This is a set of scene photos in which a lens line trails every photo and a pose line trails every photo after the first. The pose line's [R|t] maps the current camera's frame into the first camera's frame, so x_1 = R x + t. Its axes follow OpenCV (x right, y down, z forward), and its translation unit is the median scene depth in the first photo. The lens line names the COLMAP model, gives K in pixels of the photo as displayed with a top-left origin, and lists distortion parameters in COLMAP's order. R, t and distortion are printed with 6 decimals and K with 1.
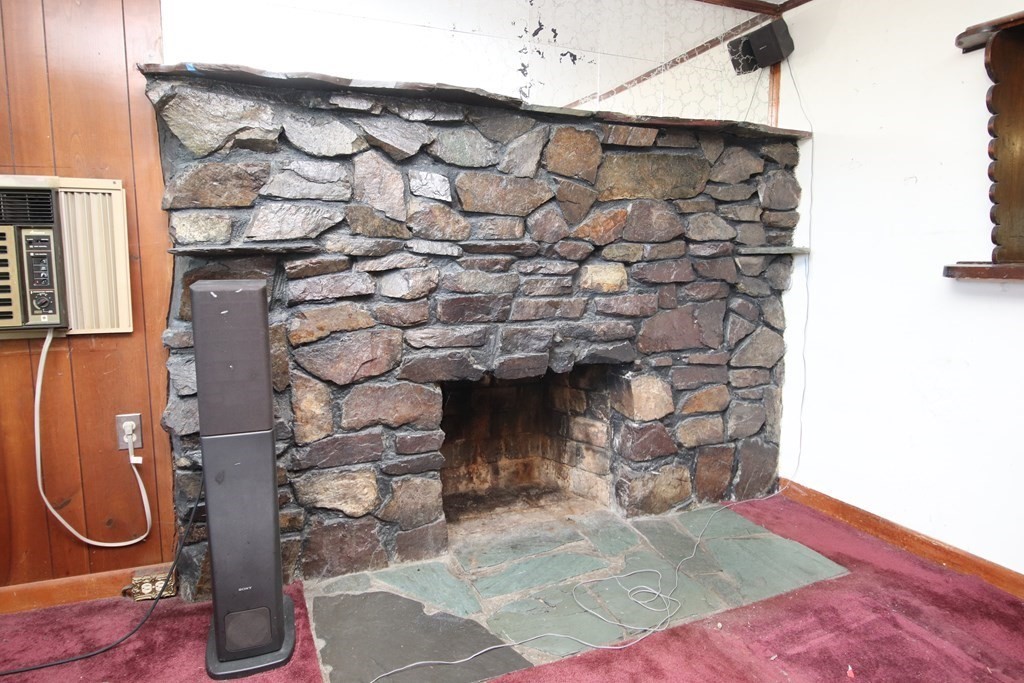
lens RADIAL K [[615.9, 0, 517.9], [0, 615.9, 339.0], [0, 0, 1]] dist [0.011084, -0.033561]
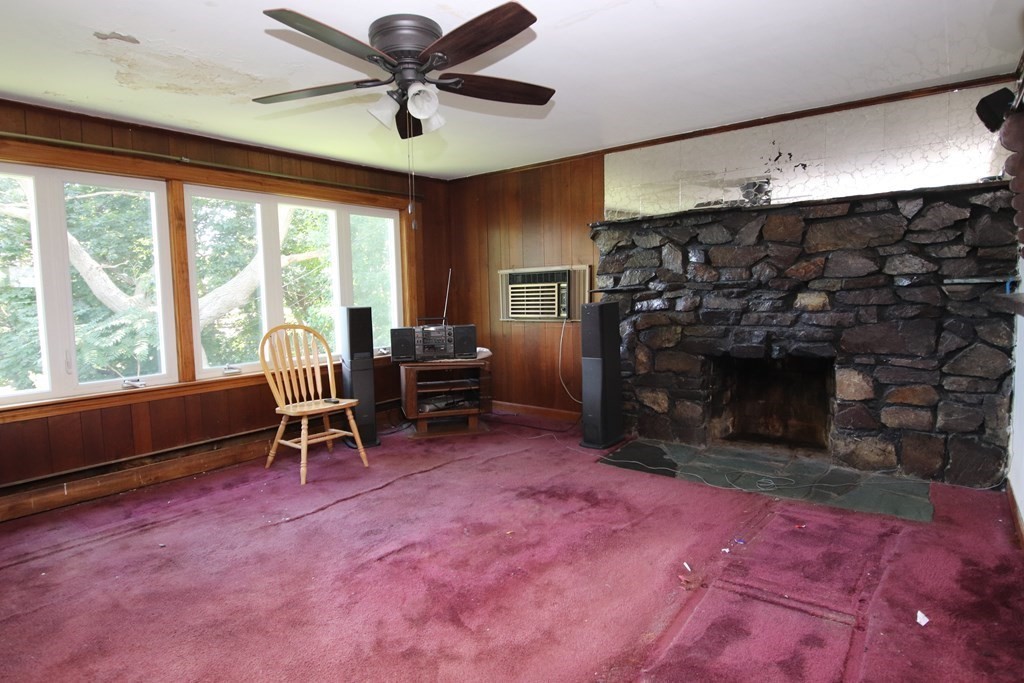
lens RADIAL K [[576.7, 0, 510.4], [0, 576.7, 344.1], [0, 0, 1]] dist [-0.044554, -0.002364]
pose [[0.486318, 0.067505, -0.871171, 1.053884], [-0.083306, 0.996052, 0.030678, 0.028705], [0.869802, 0.057654, 0.490021, -0.379210]]
